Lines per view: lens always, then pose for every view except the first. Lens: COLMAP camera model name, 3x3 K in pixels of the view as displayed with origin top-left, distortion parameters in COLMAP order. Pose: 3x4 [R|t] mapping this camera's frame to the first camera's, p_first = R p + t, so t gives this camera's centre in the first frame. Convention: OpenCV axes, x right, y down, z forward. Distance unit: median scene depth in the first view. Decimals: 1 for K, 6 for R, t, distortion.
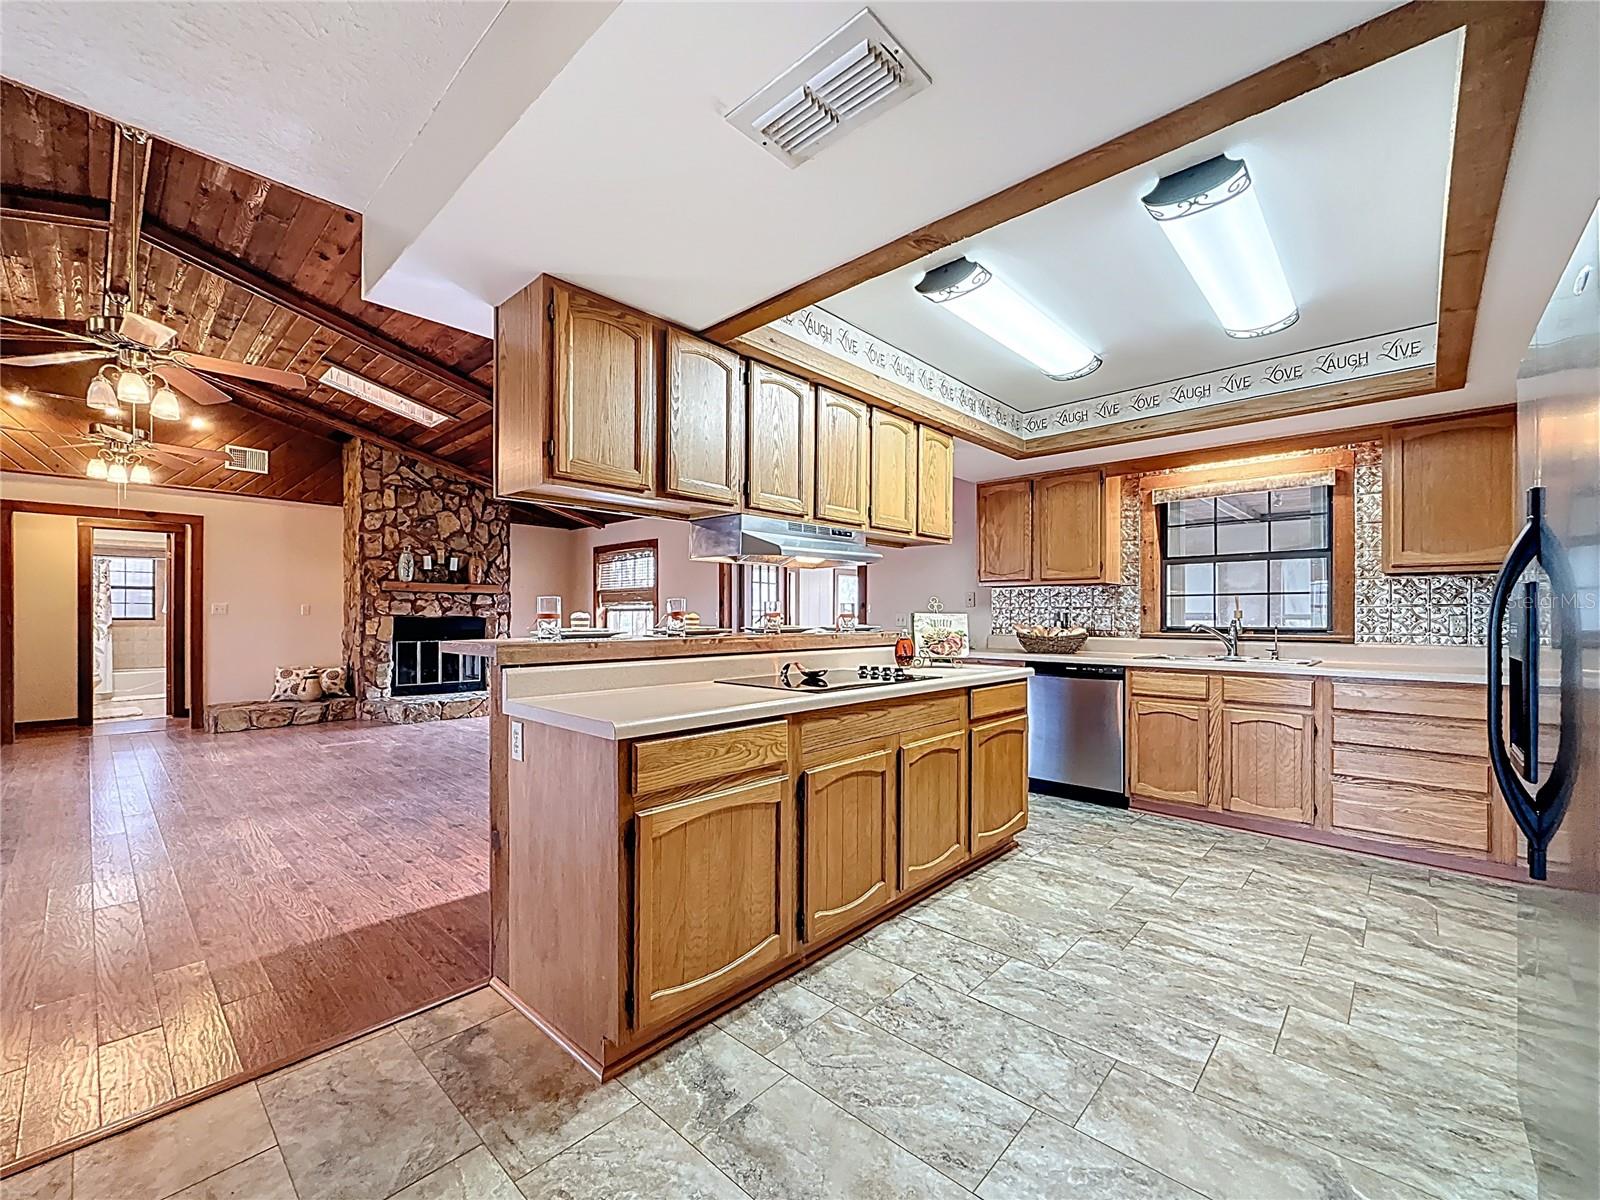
lens RADIAL K [[657.8, 0, 804.7], [0, 657.8, 623.0], [0, 0, 1]] dist [-0.000910, -0.000086]
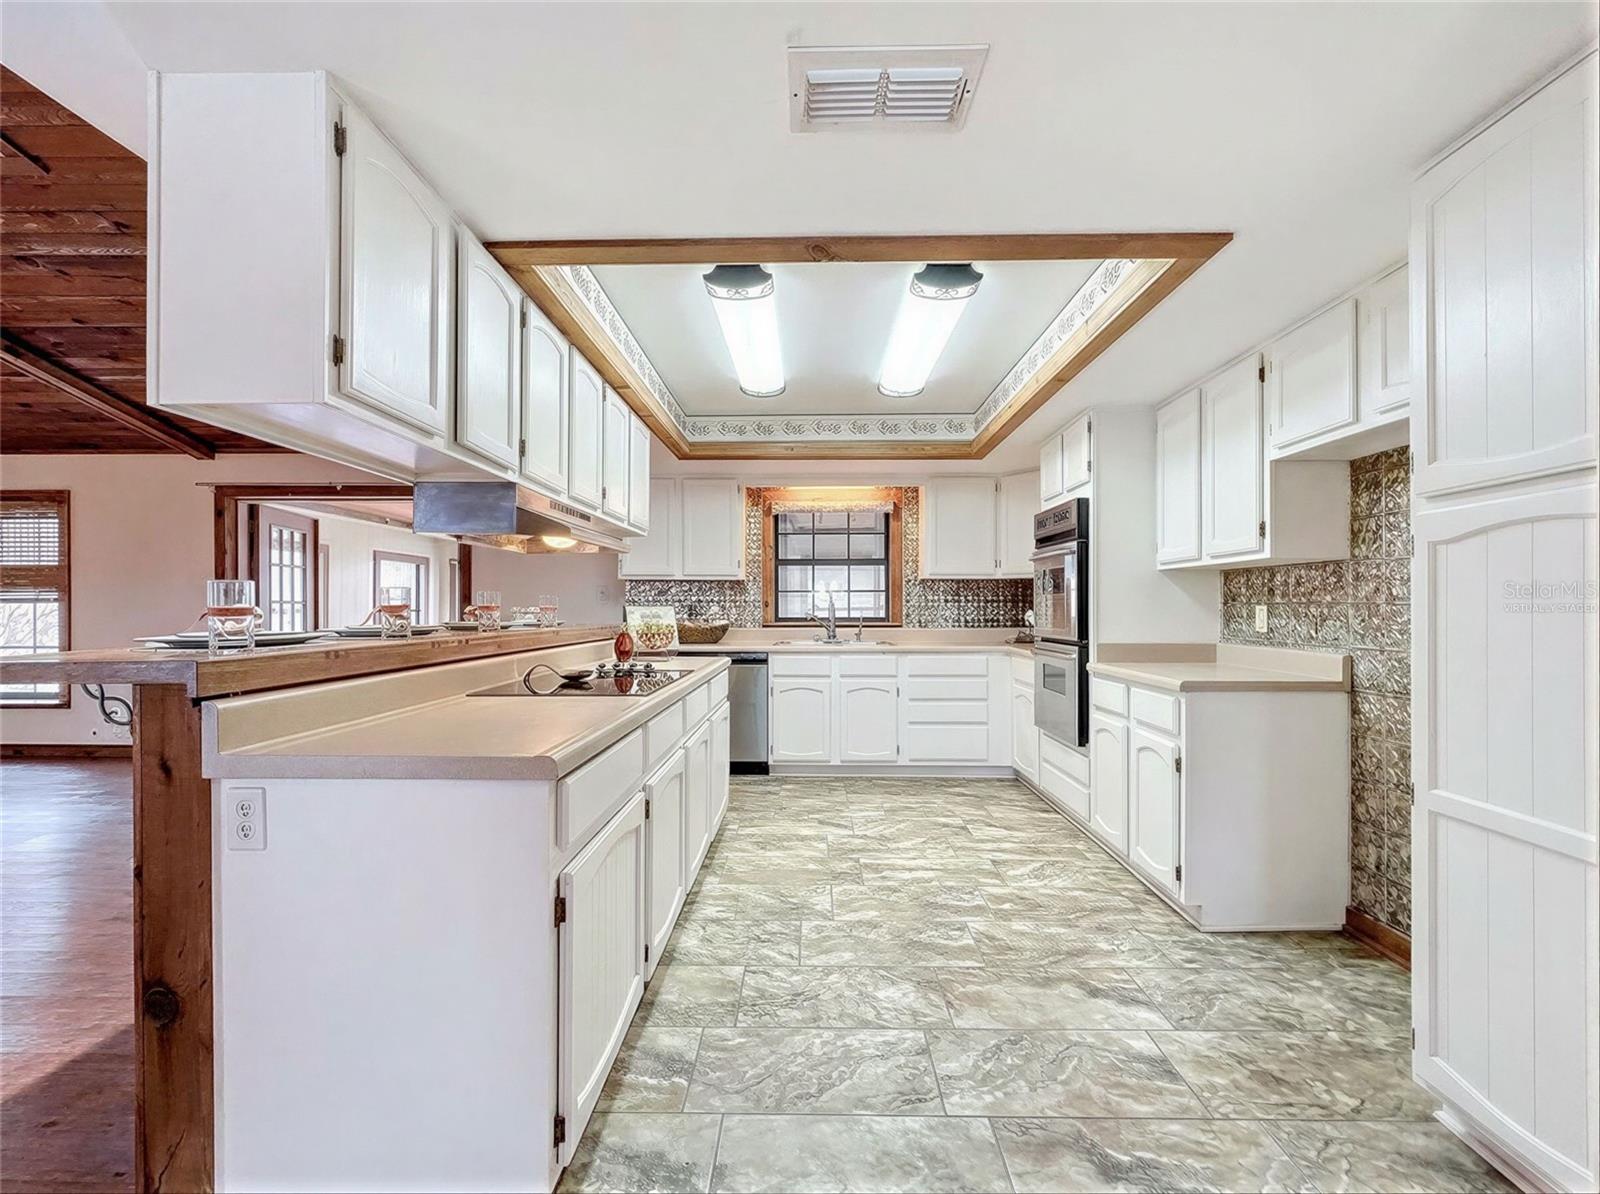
lens RADIAL K [[644.9, 0, 802.7], [0, 644.9, 612.7], [0, 0, 1]] dist [0.000858, 0.000189]
pose [[0.750101, -0.008683, 0.661267, -0.328462], [0.011299, 0.999936, 0.000313, -0.003691], [-0.661227, 0.007237, 0.750151, 0.158443]]
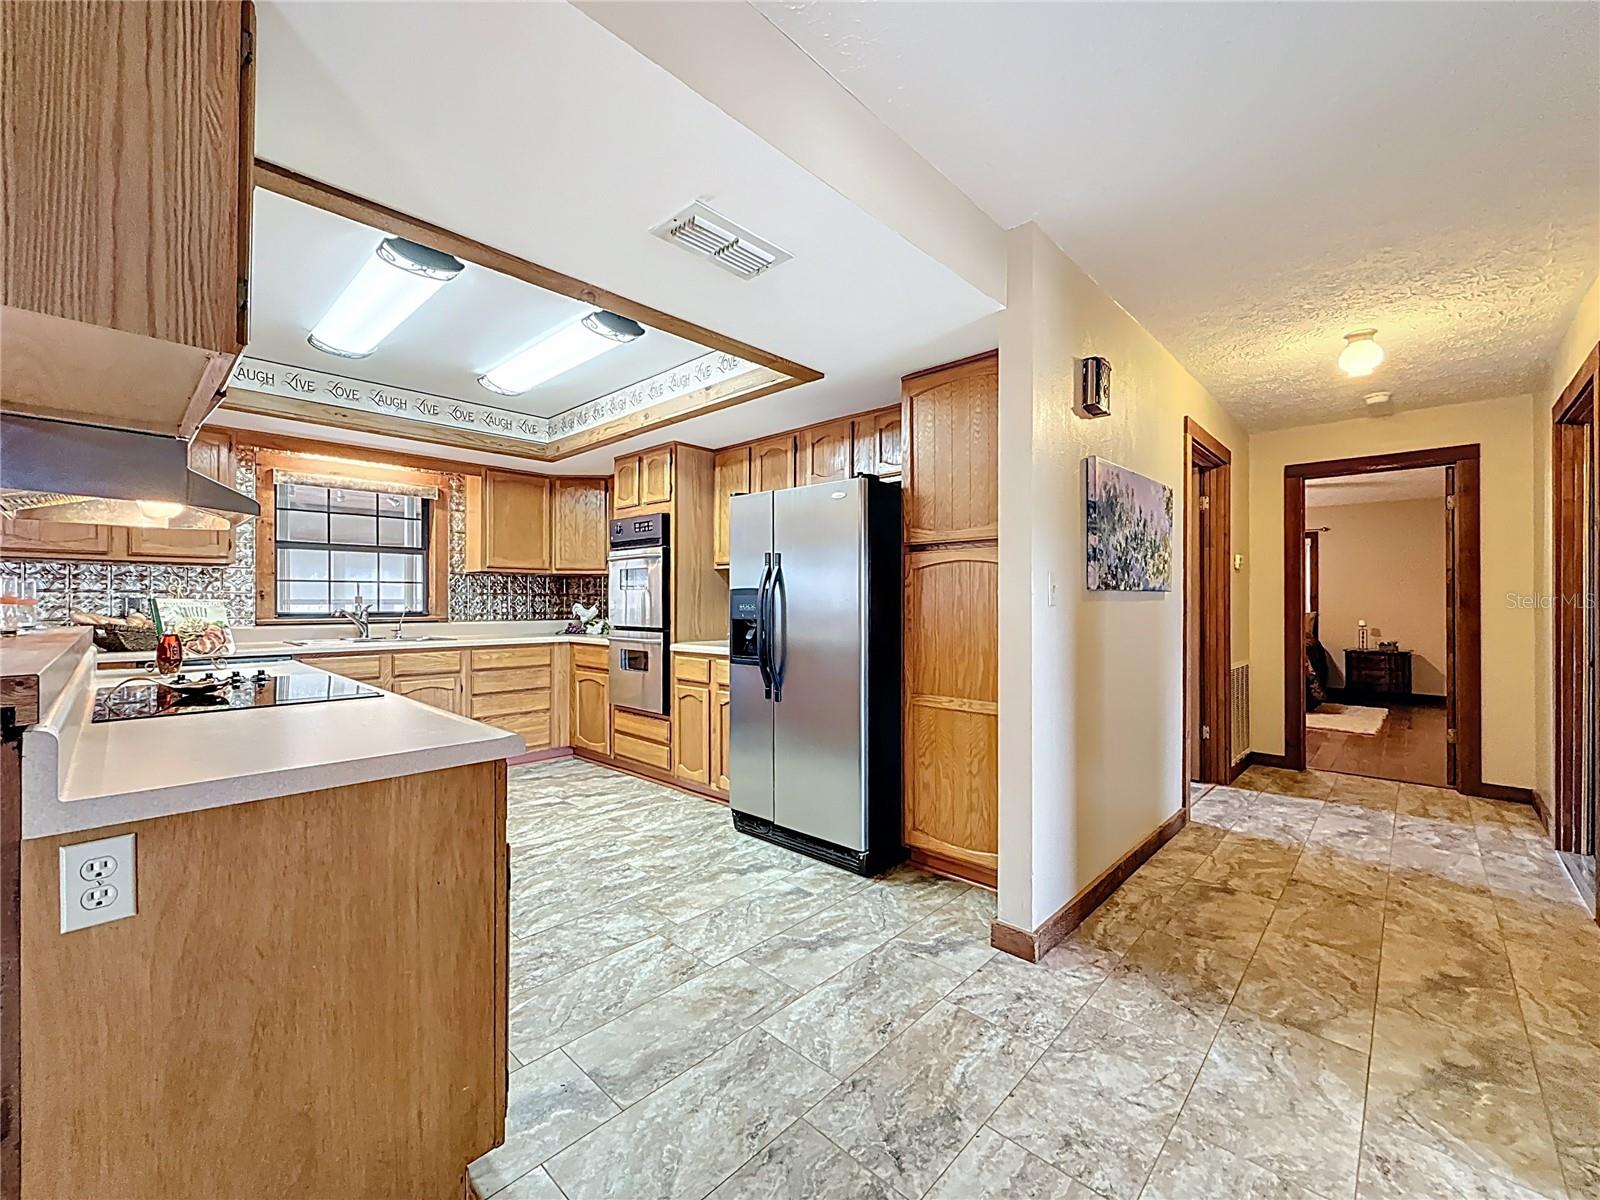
lens RADIAL K [[645.6, 0, 800.0], [0, 645.6, 600.0], [0, 0, 1]] dist [-0.000429, 0.000018]
pose [[0.024089, -0.000941, 0.999709, -0.637561], [0.012831, 0.999917, 0.000632, -0.005872], [-0.999627, 0.012812, 0.024099, 0.368988]]
